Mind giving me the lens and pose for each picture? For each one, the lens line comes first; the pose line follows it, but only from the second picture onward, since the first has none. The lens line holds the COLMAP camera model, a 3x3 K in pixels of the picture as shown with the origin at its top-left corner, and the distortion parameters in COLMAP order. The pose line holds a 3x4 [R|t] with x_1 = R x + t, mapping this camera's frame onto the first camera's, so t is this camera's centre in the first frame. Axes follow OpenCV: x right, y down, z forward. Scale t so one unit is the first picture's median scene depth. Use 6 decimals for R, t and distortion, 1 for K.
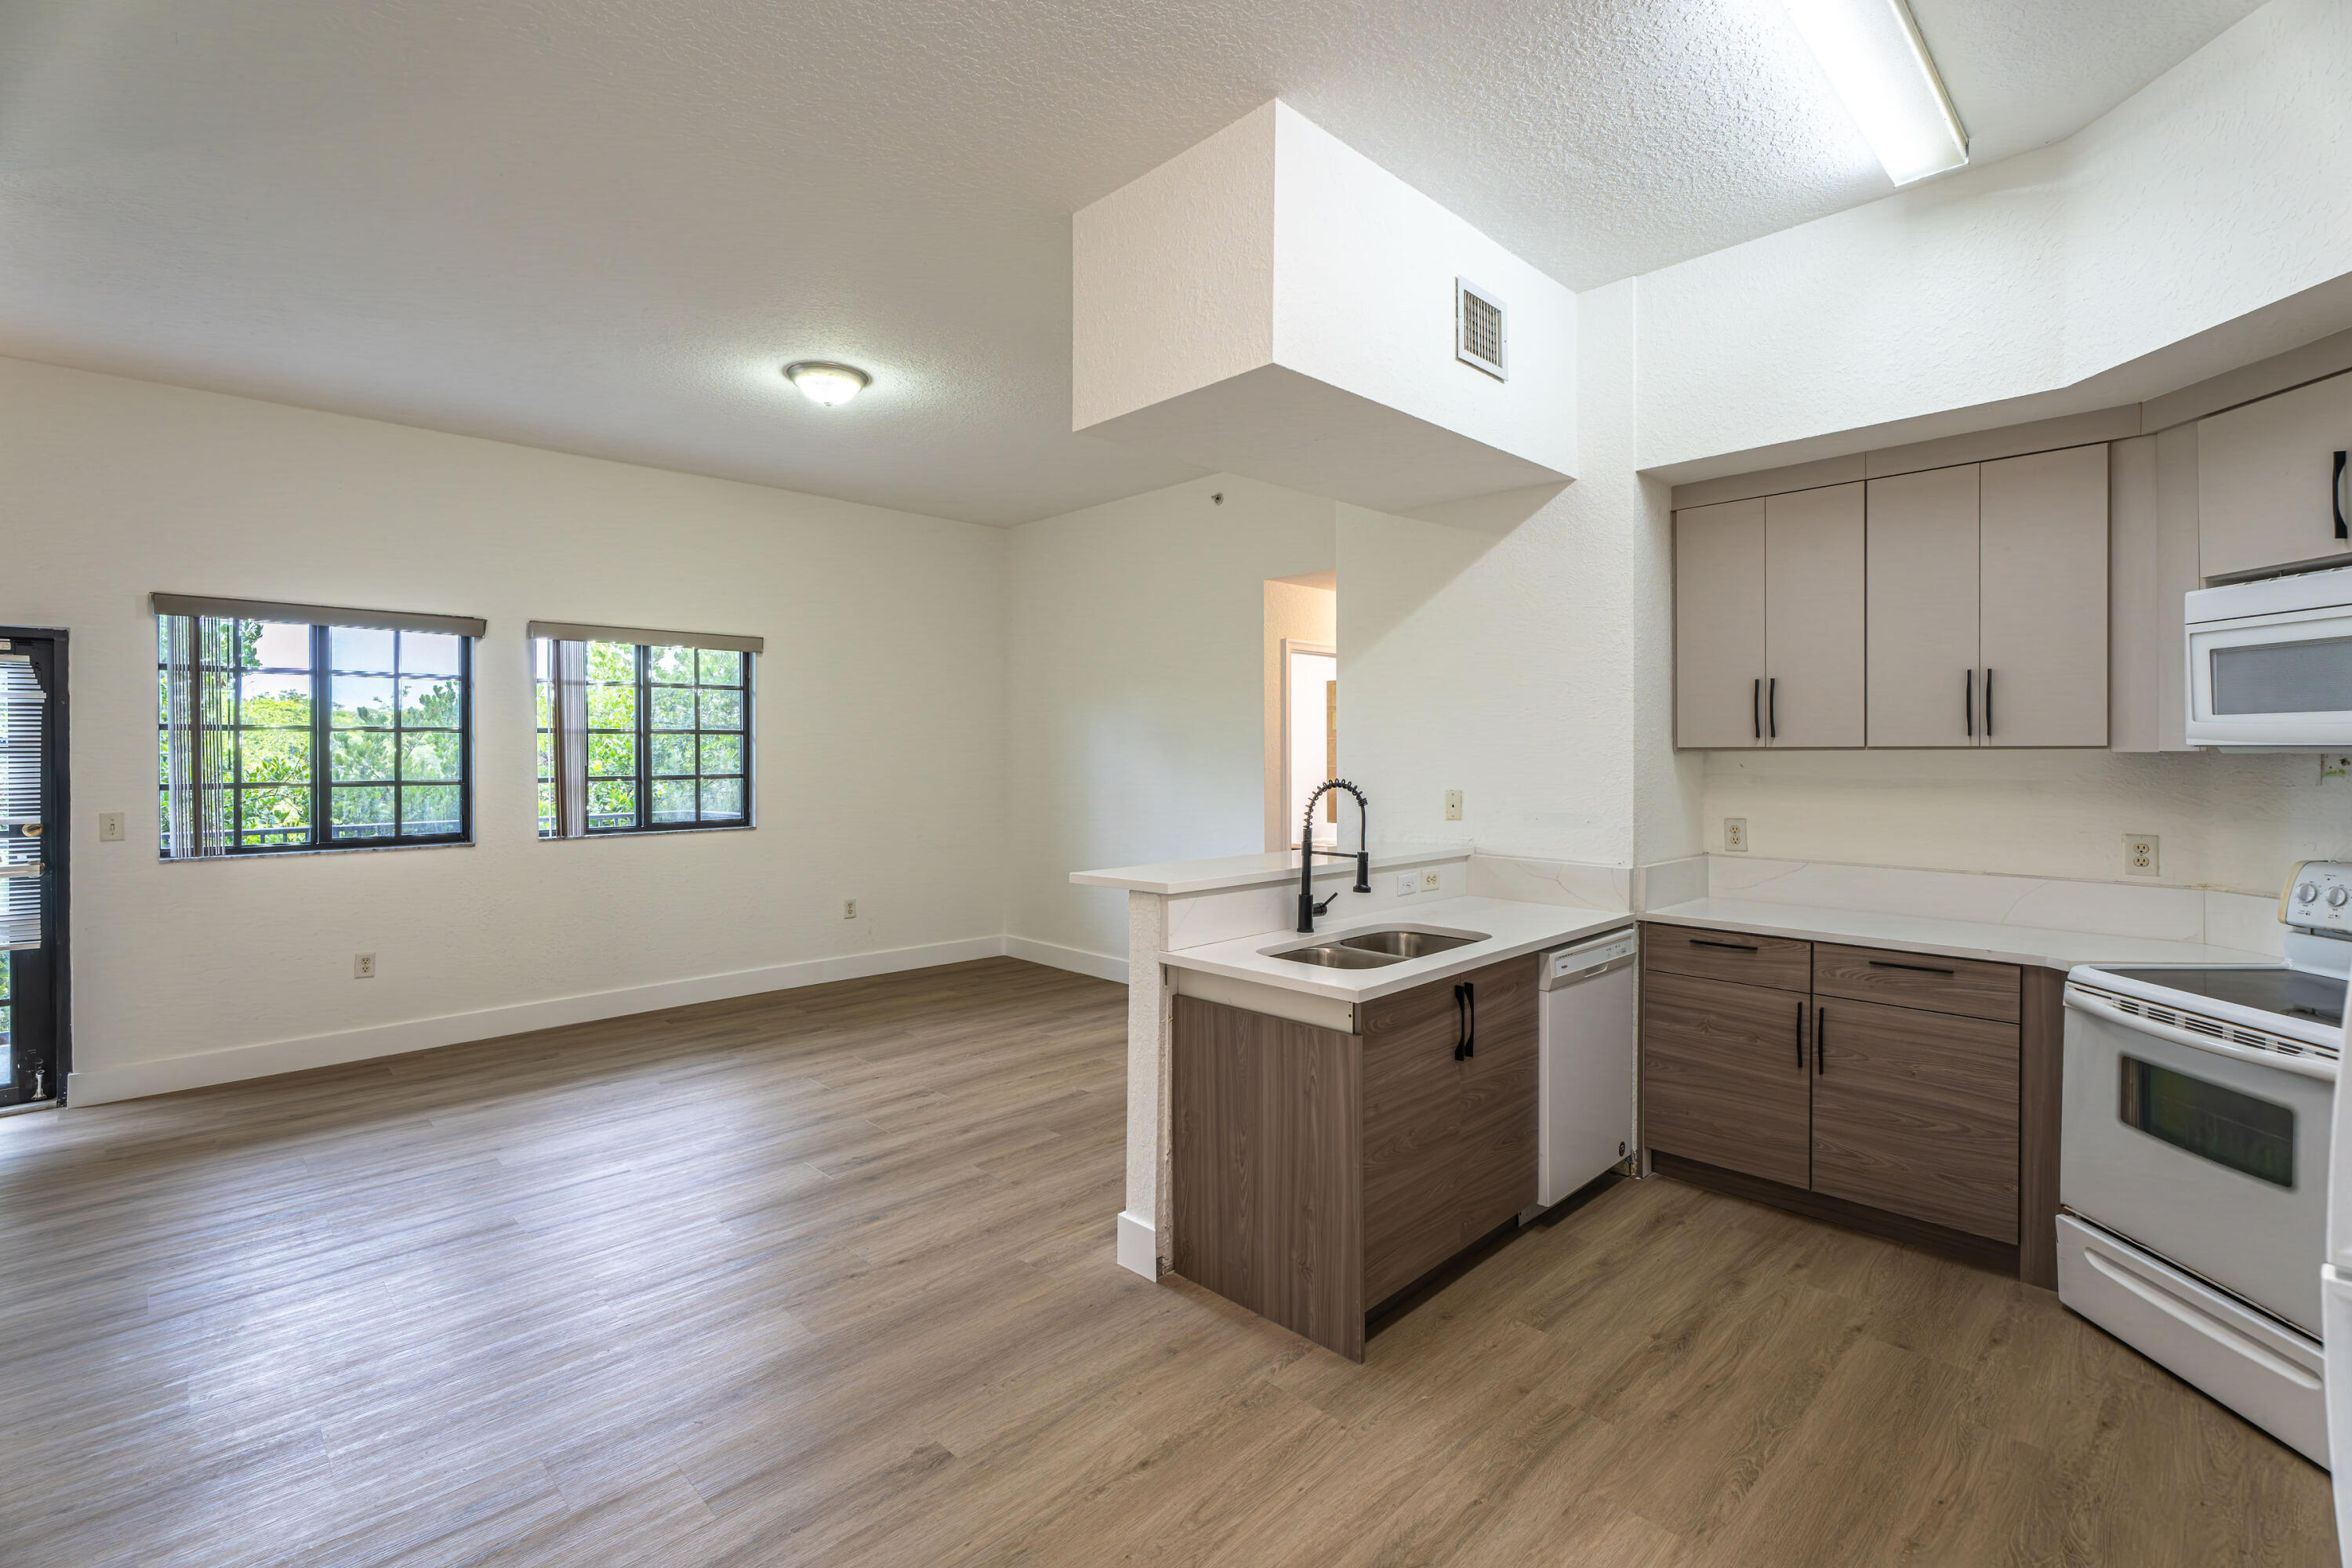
lens RADIAL K [[1055.8, 0, 1176.4], [0, 1055.8, 747.2], [0, 0, 1]] dist [0.001378, -0.005420]
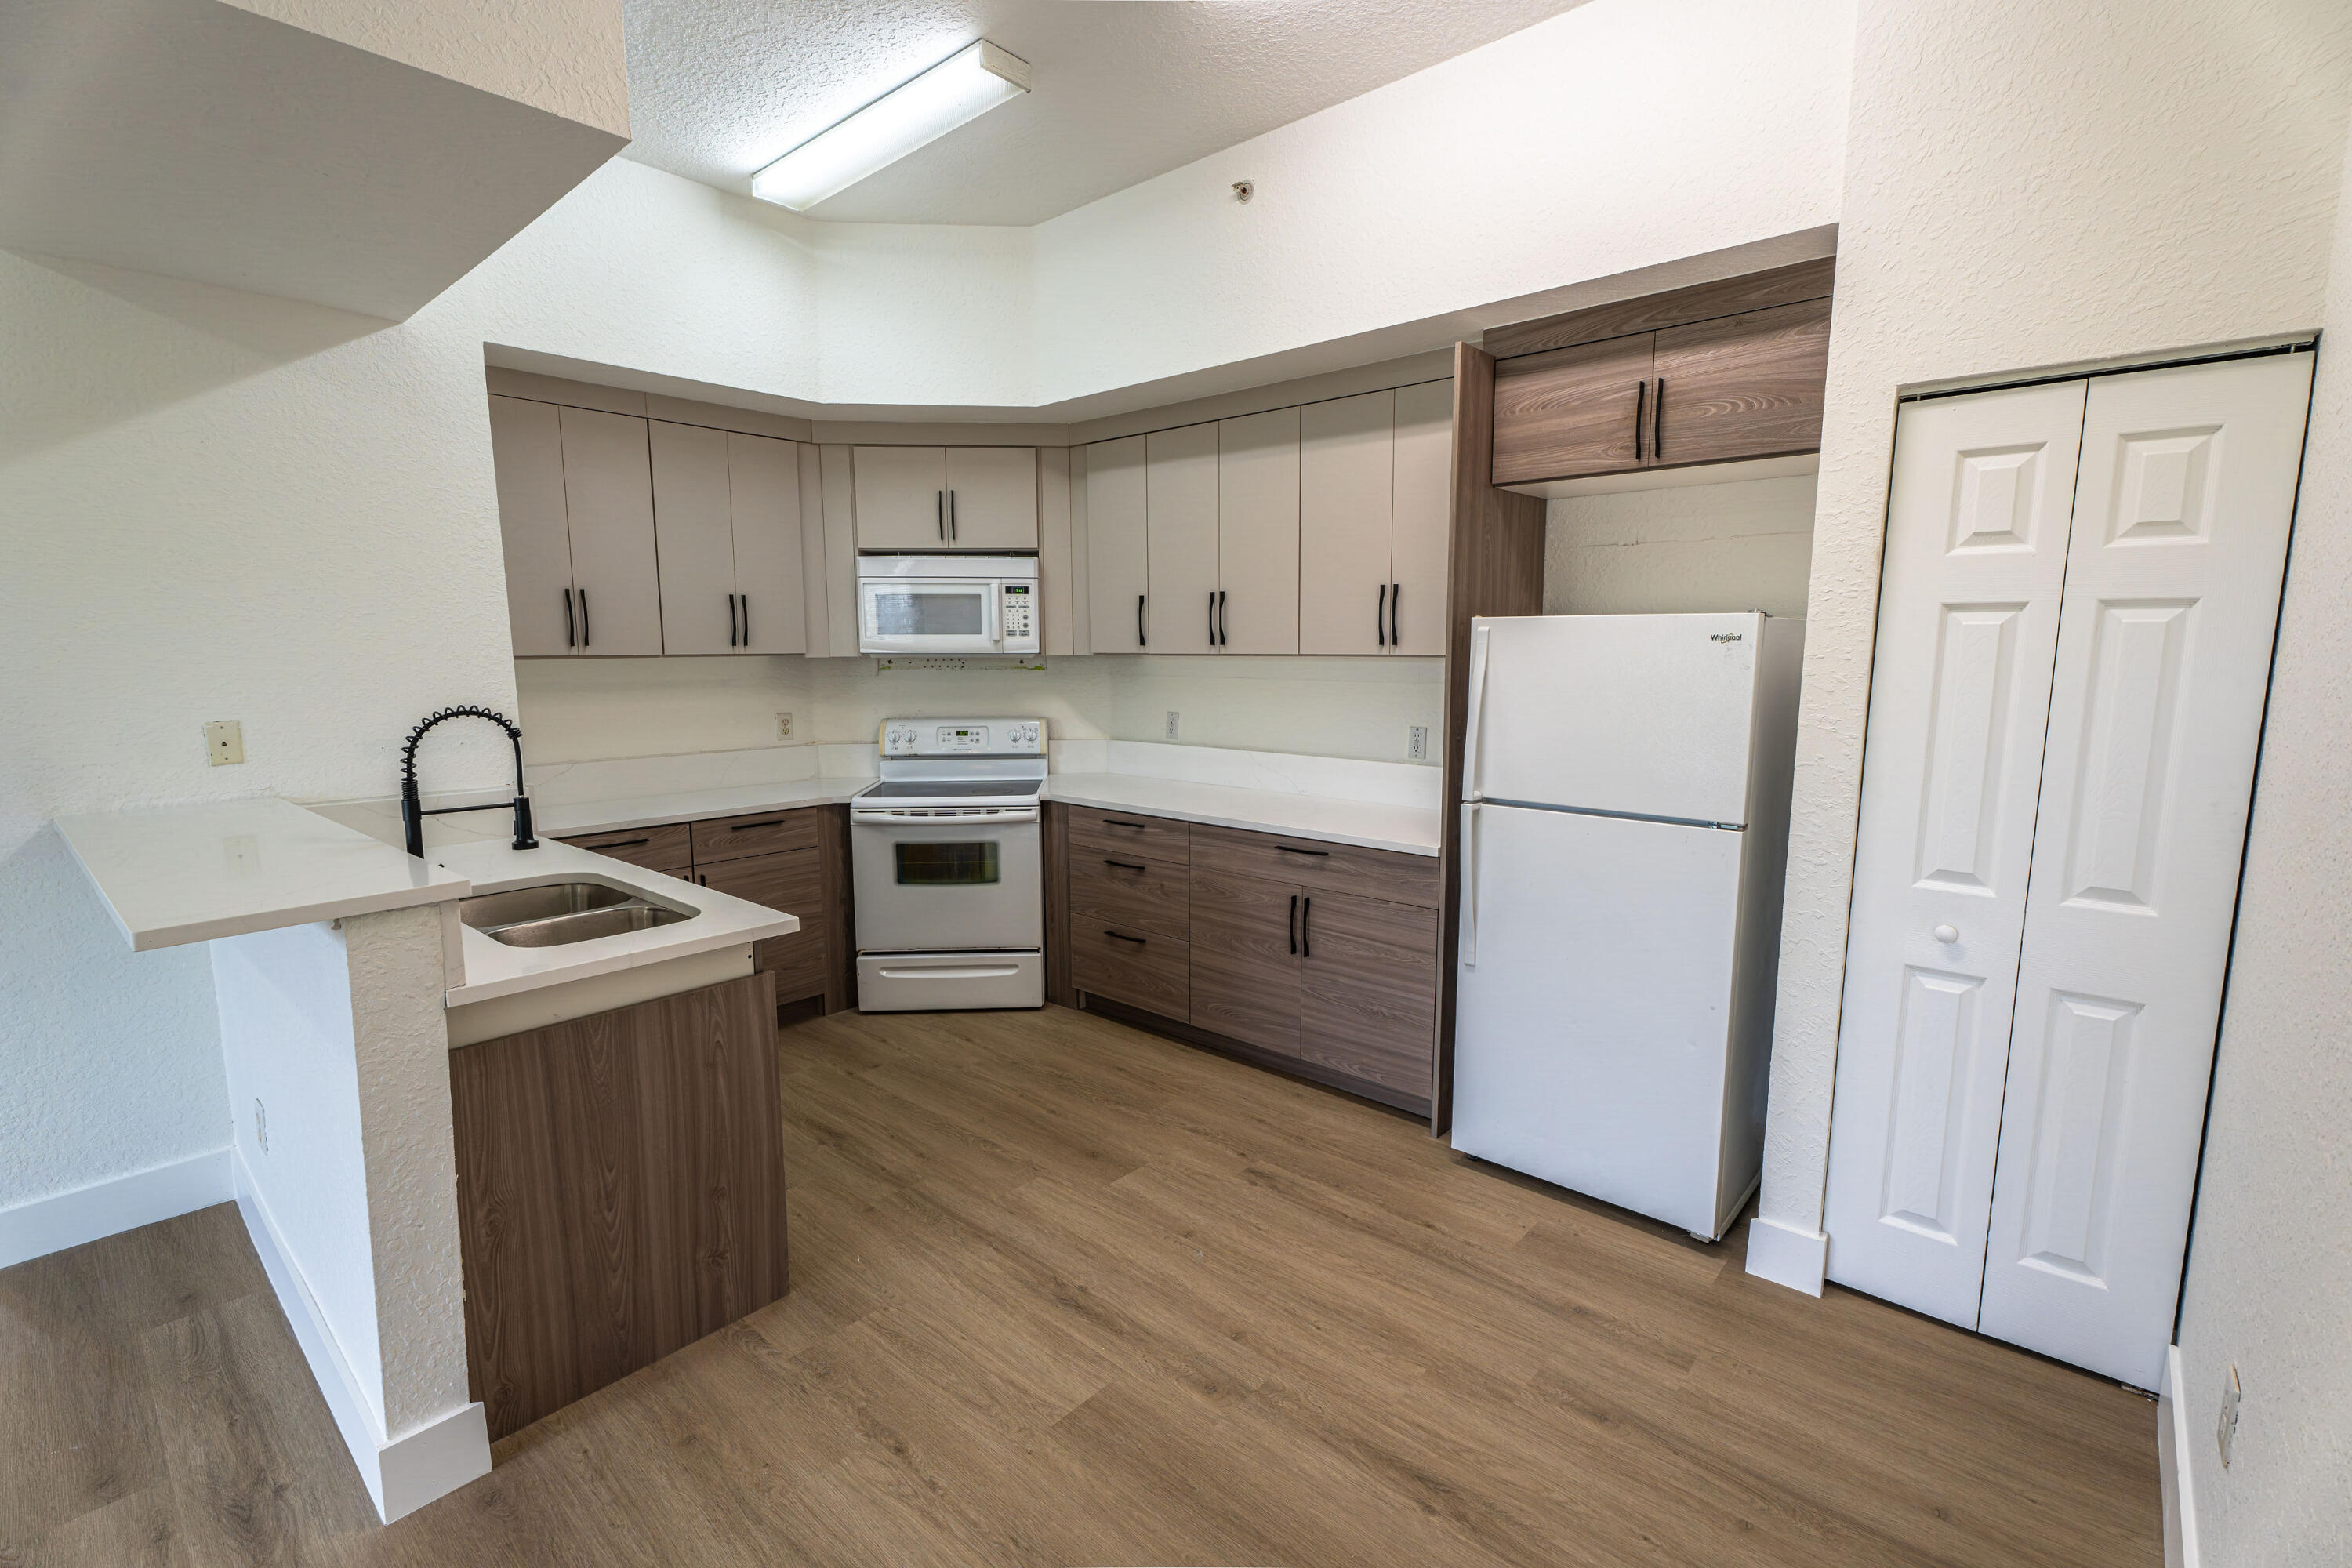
lens RADIAL K [[1043.0, 0, 1176.0], [0, 1043.0, 784.0], [0, 0, 1]] dist [-0.001008, -0.000204]
pose [[-0.073673, -0.131010, 0.988640, -0.682305], [0.002142, 0.991311, 0.131524, -0.011110], [-0.997280, 0.011807, -0.072752, 0.643065]]
